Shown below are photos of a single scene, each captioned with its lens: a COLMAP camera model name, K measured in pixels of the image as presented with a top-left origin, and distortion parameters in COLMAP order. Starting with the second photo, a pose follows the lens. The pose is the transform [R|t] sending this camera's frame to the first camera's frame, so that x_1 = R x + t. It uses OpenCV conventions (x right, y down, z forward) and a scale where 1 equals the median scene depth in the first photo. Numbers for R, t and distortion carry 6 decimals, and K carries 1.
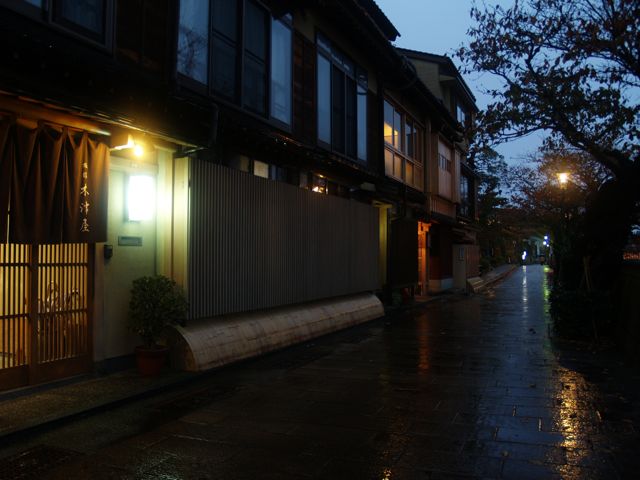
lens RADIAL K [[519.1, 0, 320.0], [0, 519.1, 240.0], [0, 0, 1]] dist [-0.099009, 0.014347]
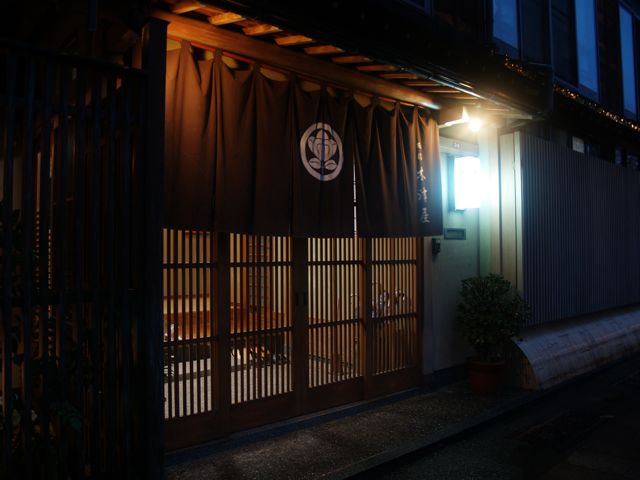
lens RADIAL K [[519.1, 0, 320.0], [0, 519.1, 240.0], [0, 0, 1]] dist [-0.099009, 0.014347]
pose [[0.905796, -0.023634, -0.423055, -0.231383], [0.025872, 0.999665, -0.000451, 0.007317], [0.422924, -0.010537, 0.906104, 0.132266]]
